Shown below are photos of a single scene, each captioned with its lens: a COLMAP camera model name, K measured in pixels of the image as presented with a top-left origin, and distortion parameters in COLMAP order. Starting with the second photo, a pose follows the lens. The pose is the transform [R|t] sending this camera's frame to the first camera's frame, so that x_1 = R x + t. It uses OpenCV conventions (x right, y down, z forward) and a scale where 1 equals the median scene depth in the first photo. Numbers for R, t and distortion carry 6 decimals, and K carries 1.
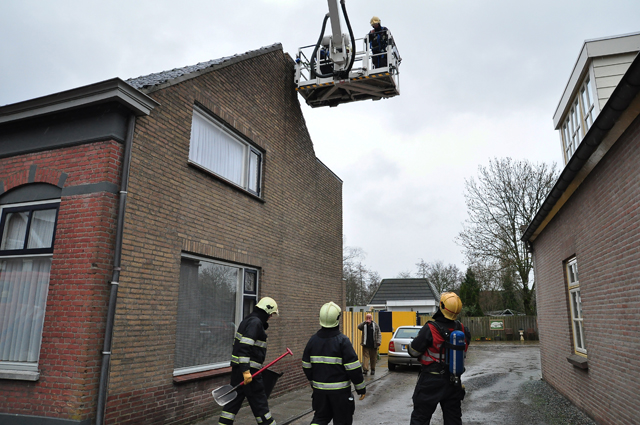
lens RADIAL K [[462.1, 0, 328.2], [0, 462.1, 209.7], [0, 0, 1]] dist [-0.142106, 0.122063]
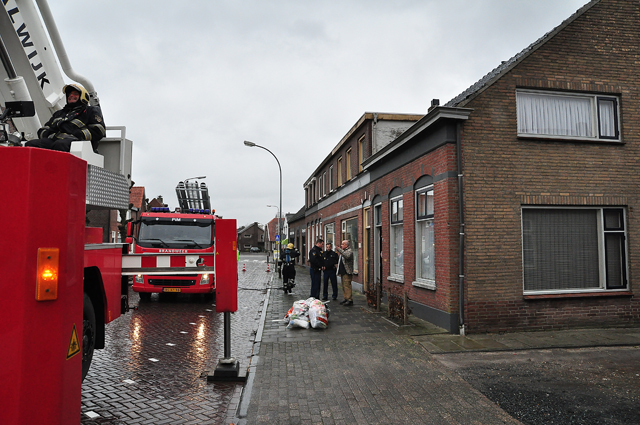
lens RADIAL K [[462.1, 0, 328.2], [0, 462.1, 209.7], [0, 0, 1]] dist [-0.142106, 0.122063]
pose [[0.484104, -0.073815, -0.871891, 0.646058], [0.204223, 0.978447, 0.030555, -0.059734], [0.850844, -0.192852, 0.488745, -0.162485]]
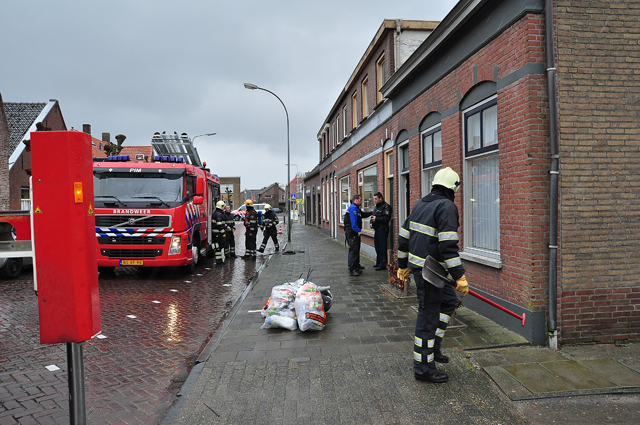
lens RADIAL K [[462.1, 0, 328.2], [0, 462.1, 209.7], [0, 0, 1]] dist [-0.142106, 0.122063]
pose [[0.438558, -0.004362, -0.898692, 0.124476], [0.222374, 0.969419, 0.103813, 0.037169], [0.870756, -0.245373, 0.426117, 0.179781]]
